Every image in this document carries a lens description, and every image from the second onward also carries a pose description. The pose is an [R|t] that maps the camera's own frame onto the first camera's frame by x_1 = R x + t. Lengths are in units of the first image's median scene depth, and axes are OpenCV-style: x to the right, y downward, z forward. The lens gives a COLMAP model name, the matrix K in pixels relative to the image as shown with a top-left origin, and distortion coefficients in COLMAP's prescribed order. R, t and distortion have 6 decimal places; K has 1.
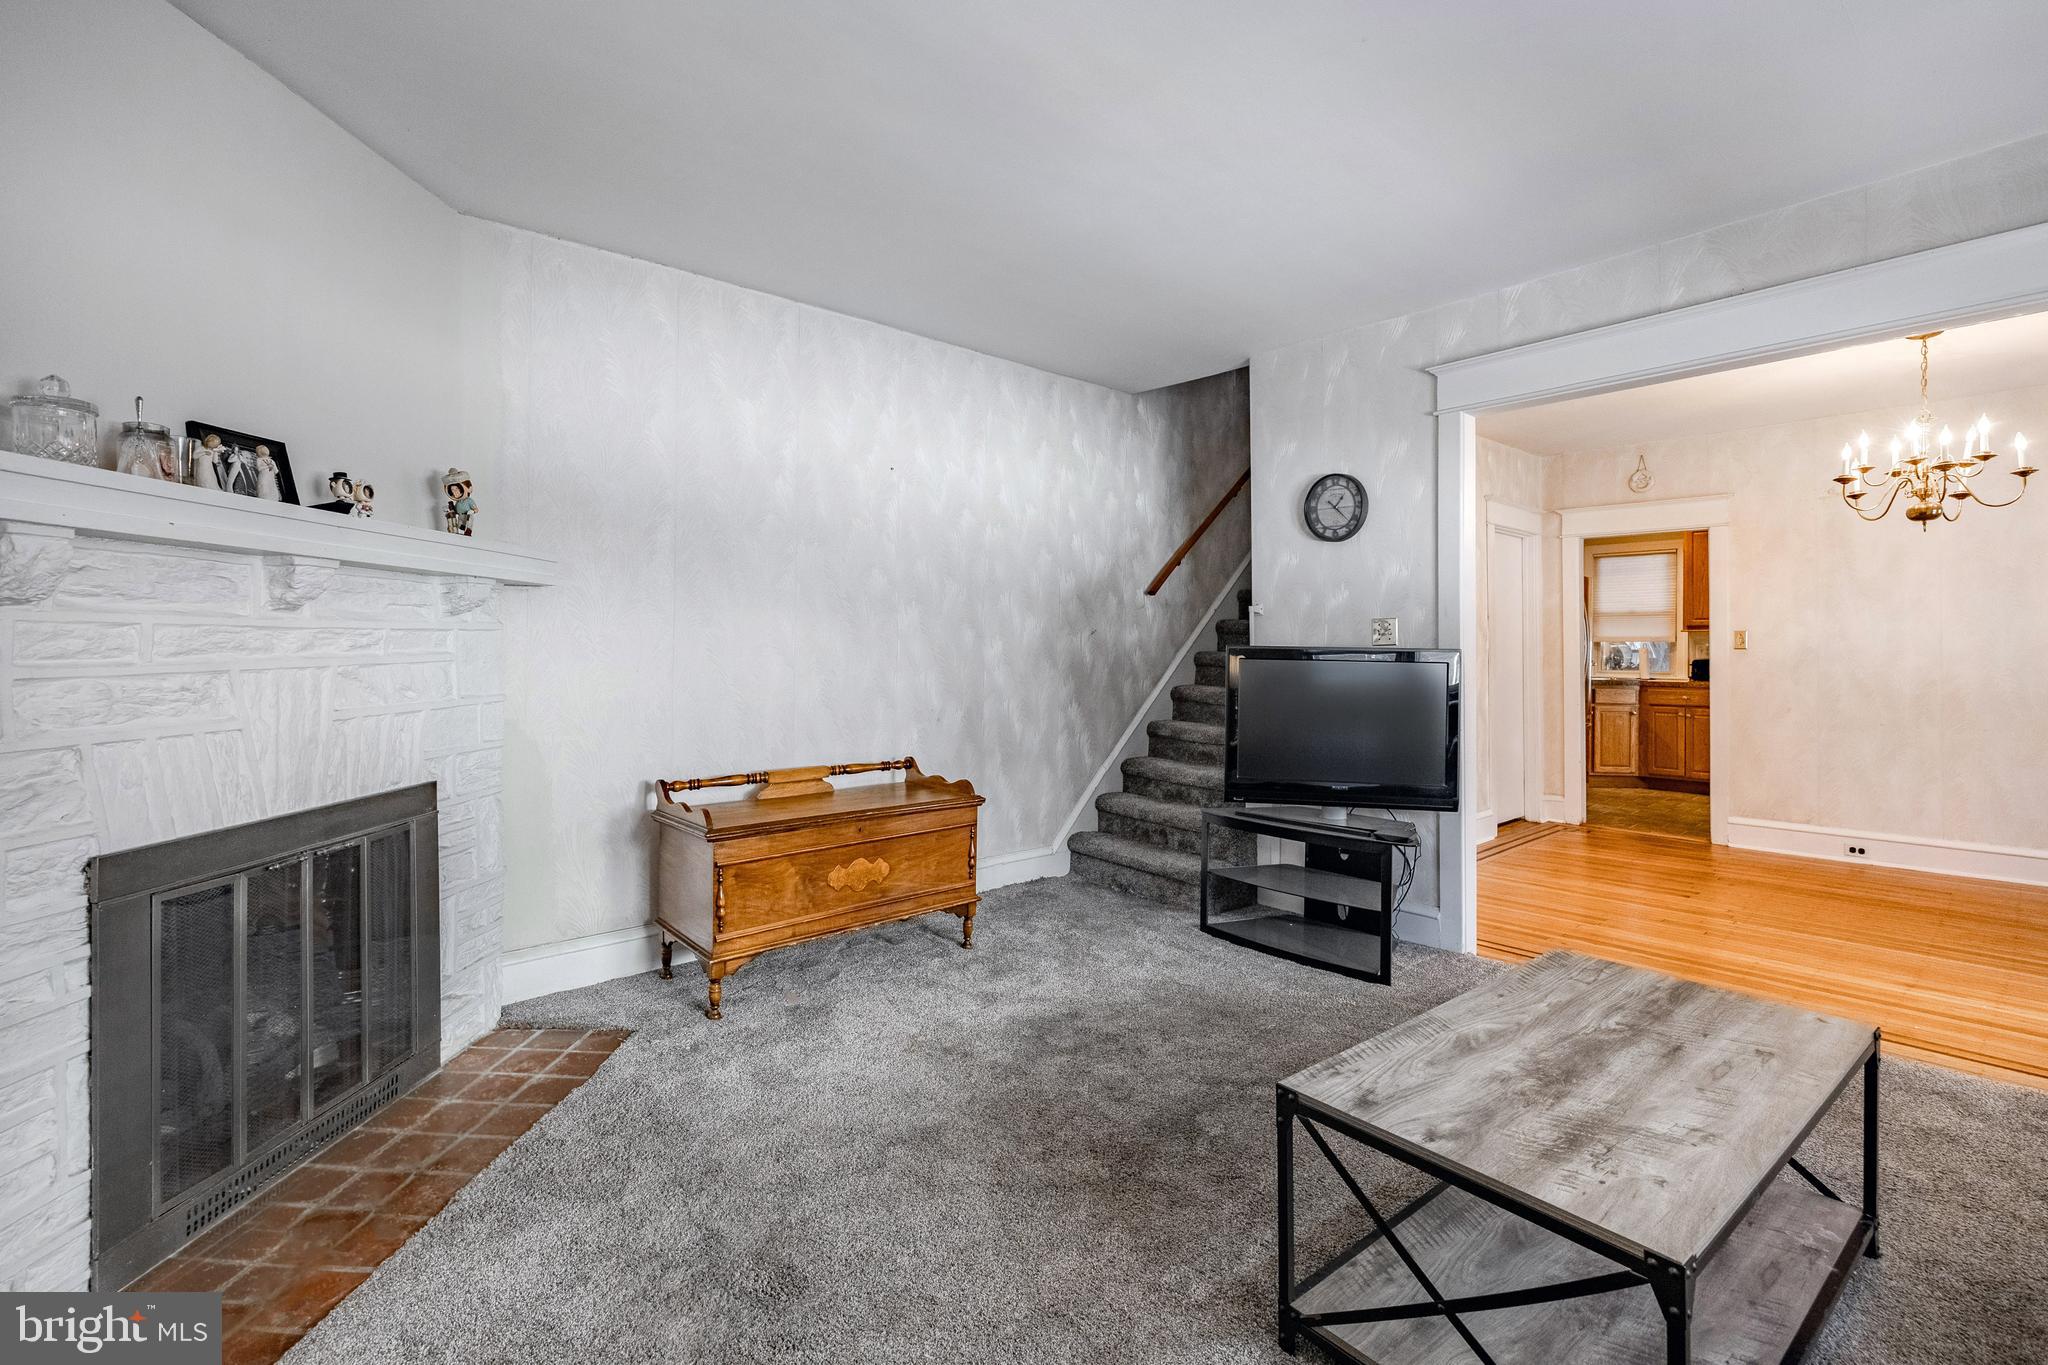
lens RADIAL K [[897.3, 0, 1014.7], [0, 897.3, 650.4], [0, 0, 1]] dist [0.000176, 0.000654]
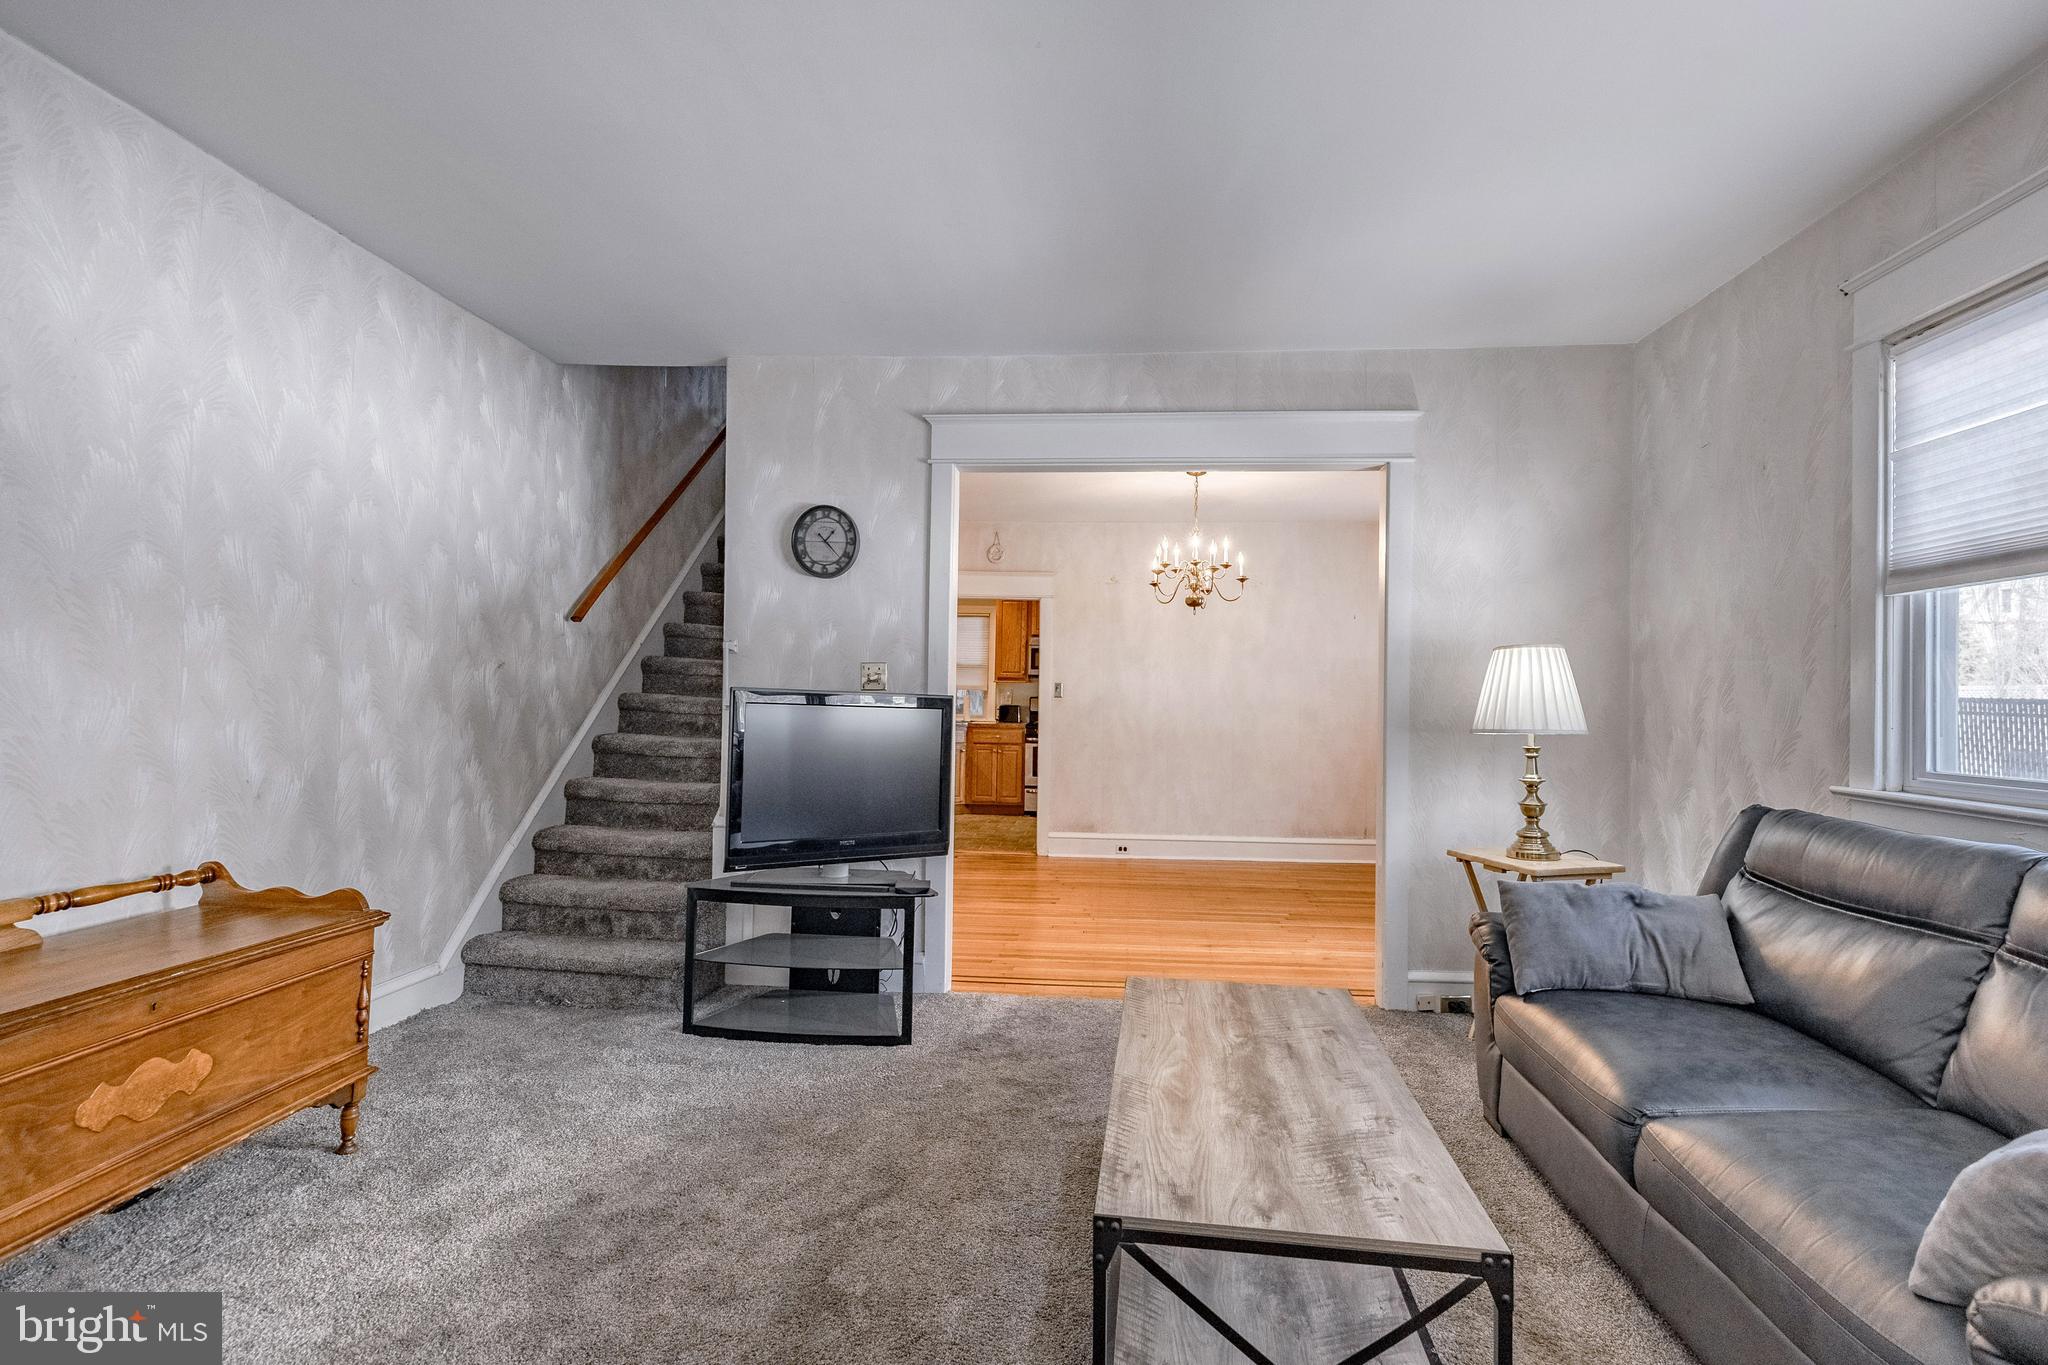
lens RADIAL K [[897.2, 0, 987.0], [0, 897.2, 686.2], [0, 0, 1]] dist [0.000169, 0.000908]
pose [[0.718895, 0.019609, 0.694842, -0.158065], [-0.014938, 0.999807, -0.012760, 0.000699], [-0.694958, -0.001207, 0.719050, 0.199786]]
